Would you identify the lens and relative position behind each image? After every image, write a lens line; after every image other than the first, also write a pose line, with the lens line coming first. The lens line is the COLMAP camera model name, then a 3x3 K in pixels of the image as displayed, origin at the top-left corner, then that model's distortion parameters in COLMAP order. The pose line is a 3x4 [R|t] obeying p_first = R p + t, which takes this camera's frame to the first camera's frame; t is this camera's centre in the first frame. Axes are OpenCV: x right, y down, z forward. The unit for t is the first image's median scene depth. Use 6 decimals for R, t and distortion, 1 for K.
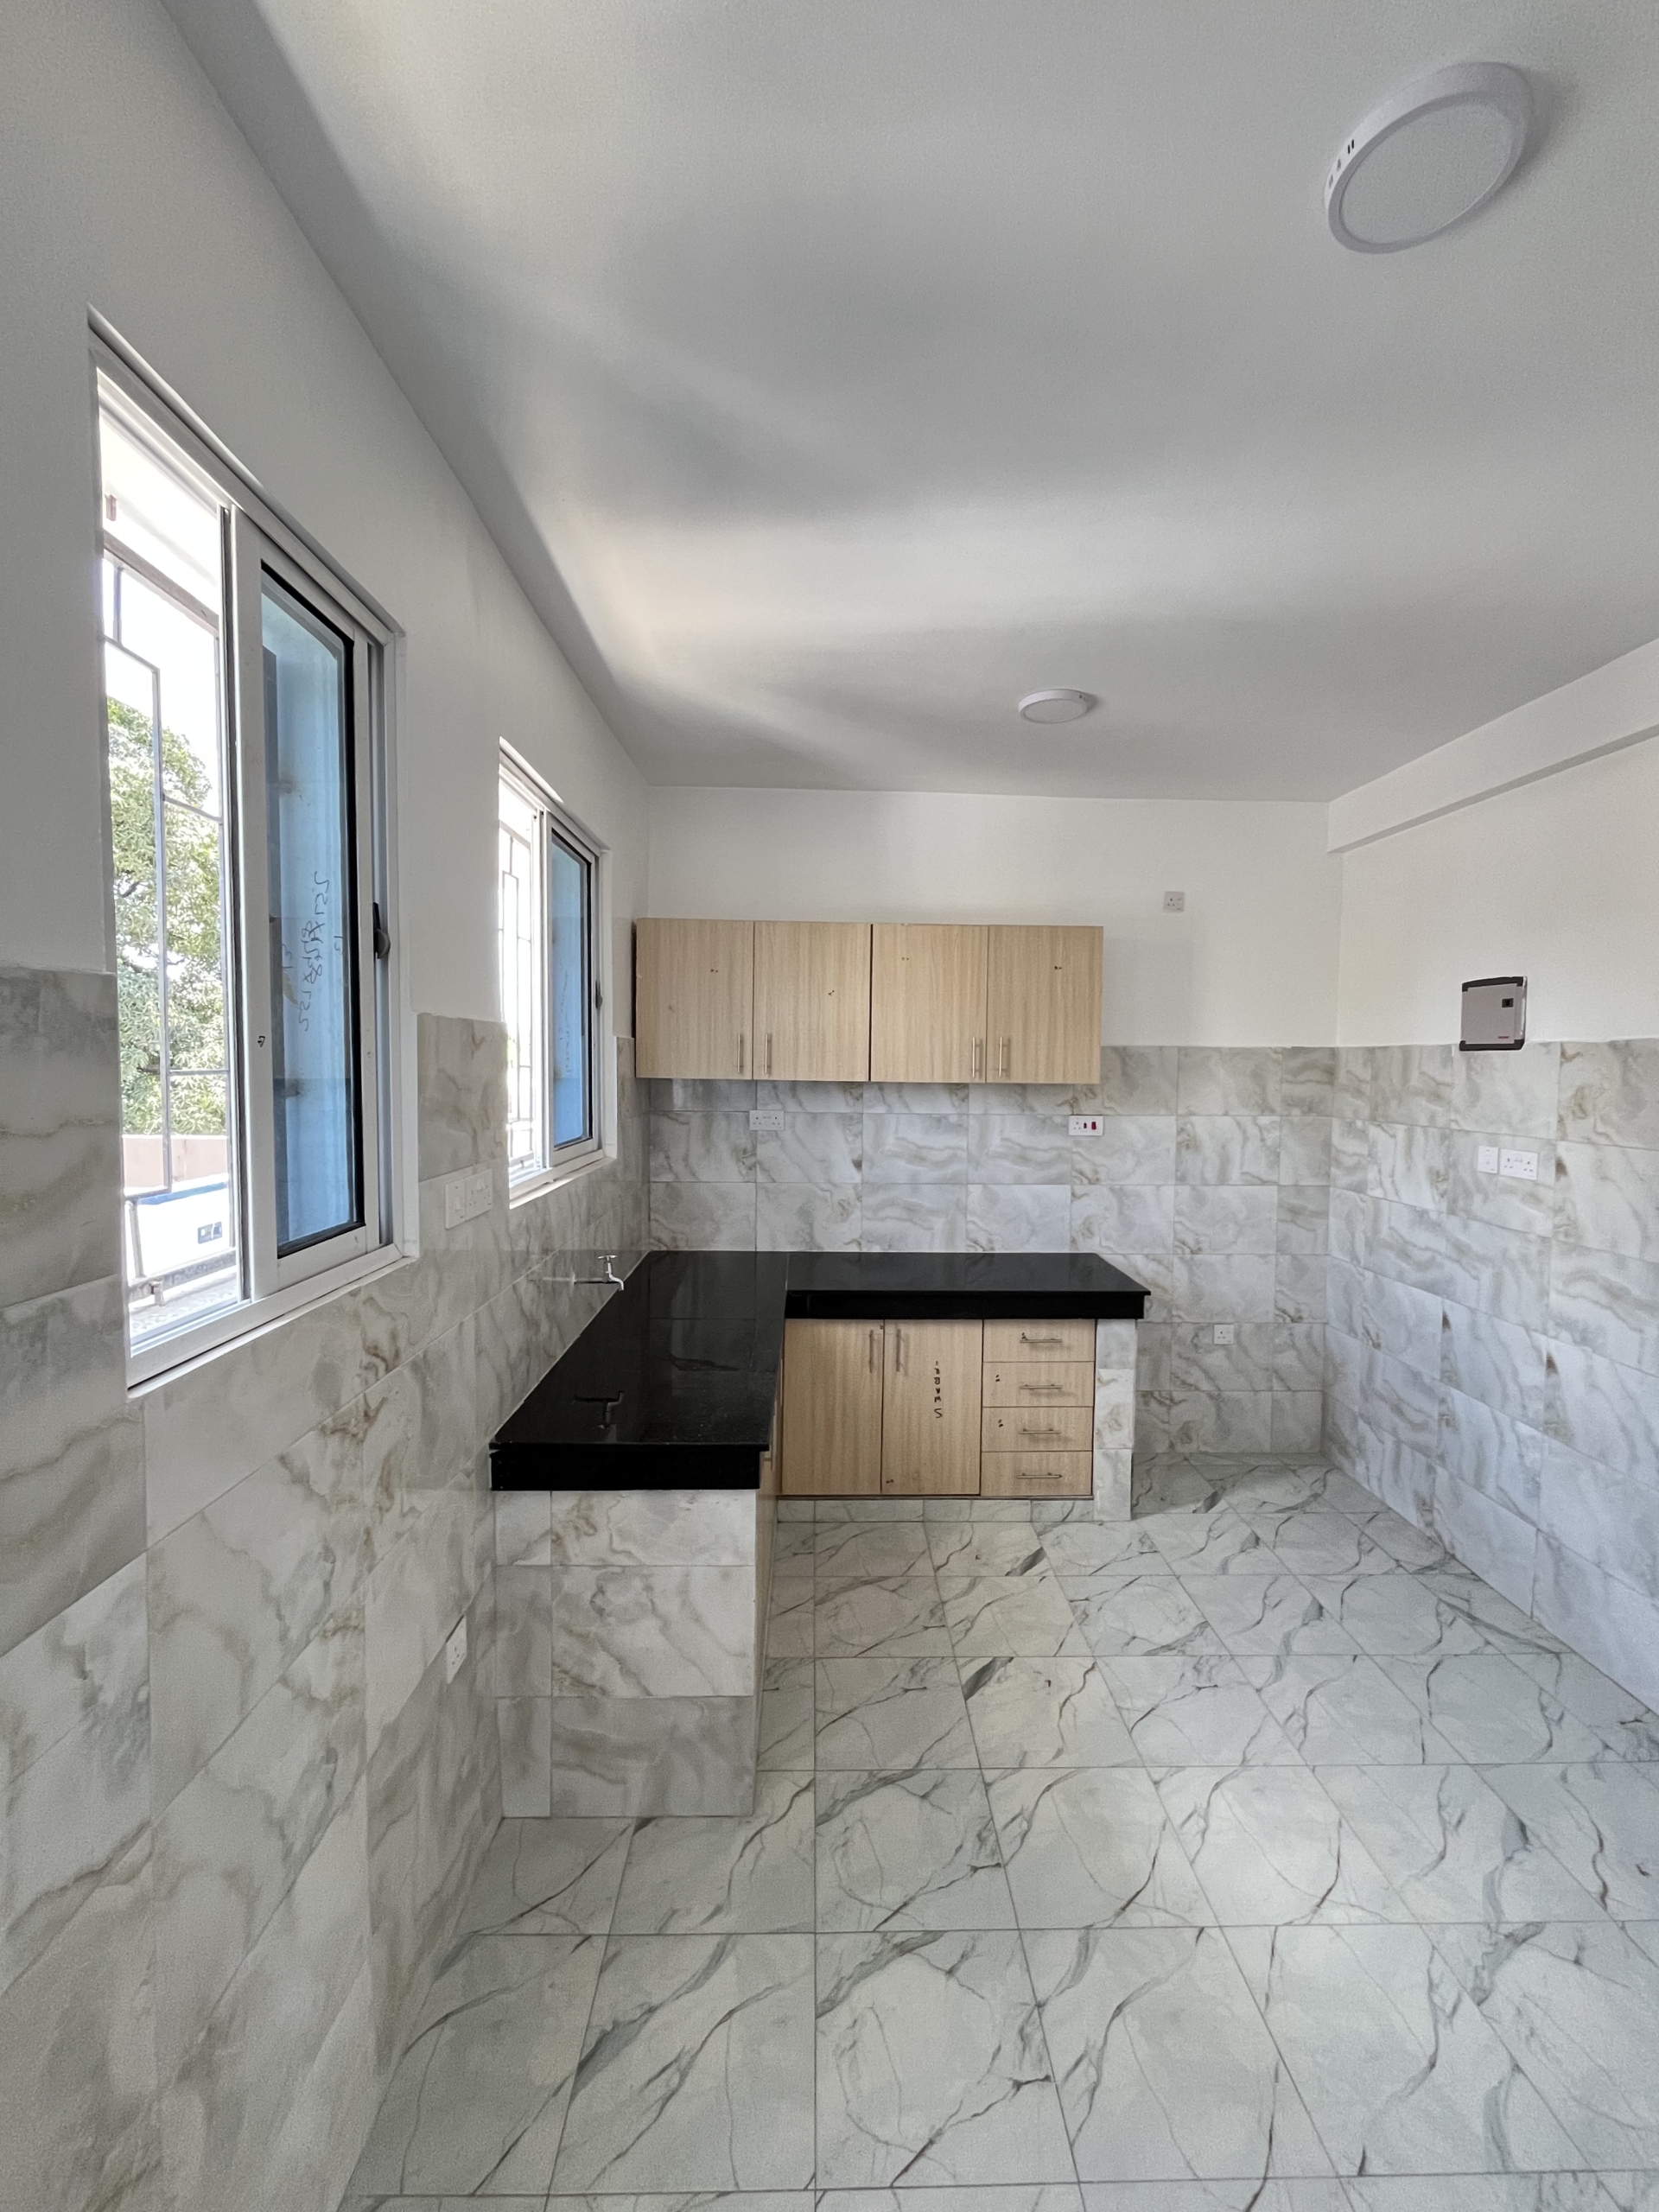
lens RADIAL K [[893.4, 0, 834.1], [0, 893.4, 1102.2], [0, 0, 1]] dist [-0.002826, 0.000464]
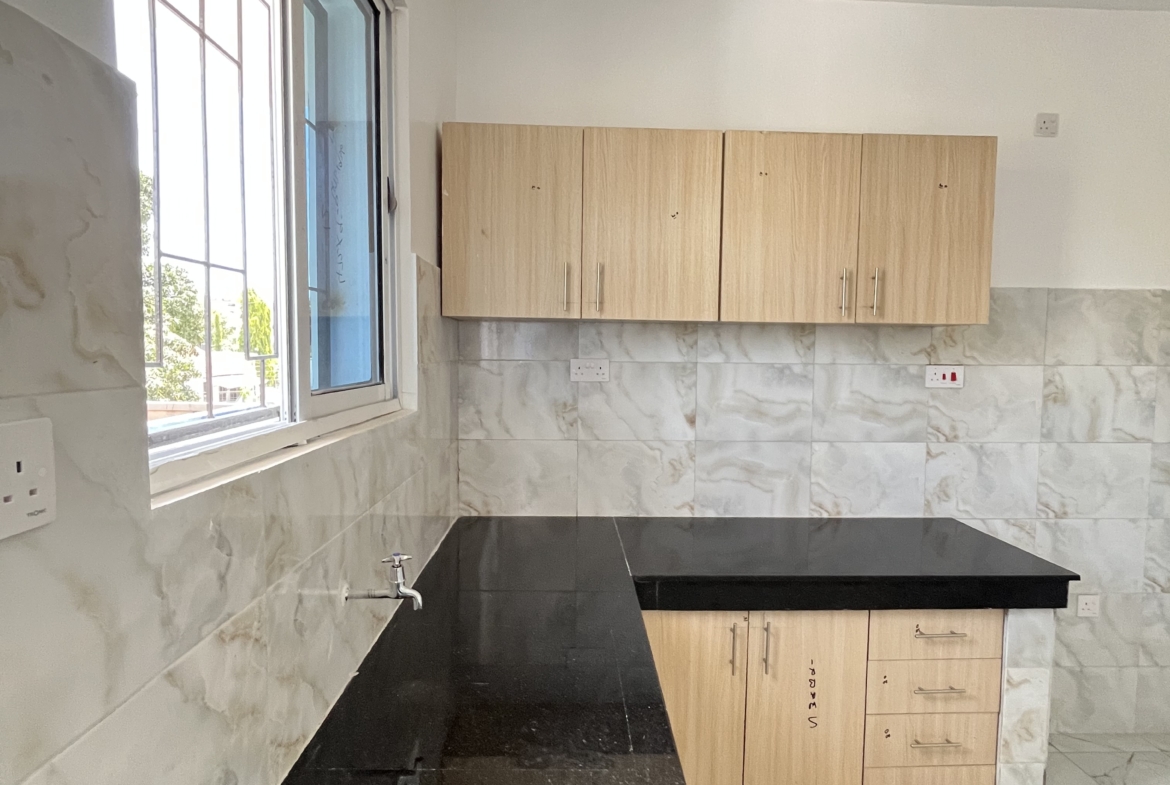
lens RADIAL K [[630.1, 0, 588.8], [0, 630.1, 390.1], [0, 0, 1]] dist [-0.000987, -0.001465]
pose [[0.999992, -0.000368, 0.003861, -0.078634], [0.000310, 0.999887, 0.015010, 0.030390], [-0.003866, -0.015009, 0.999880, 0.370537]]
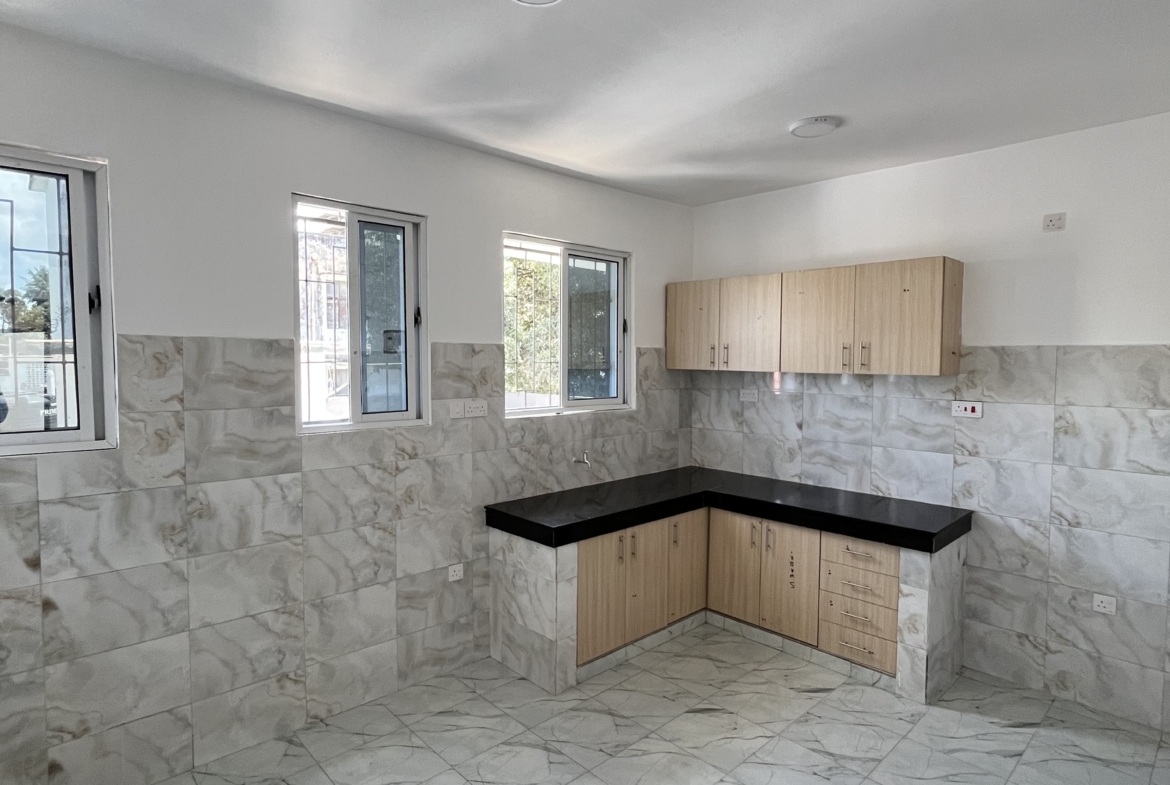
lens RADIAL K [[630.1, 0, 588.8], [0, 630.1, 390.1], [0, 0, 1]] dist [-0.000987, -0.001465]
pose [[0.670012, 0.031607, -0.741677, 0.591340], [-0.033586, 0.999361, 0.012247, 0.006158], [0.741590, 0.016704, 0.670646, -0.004502]]
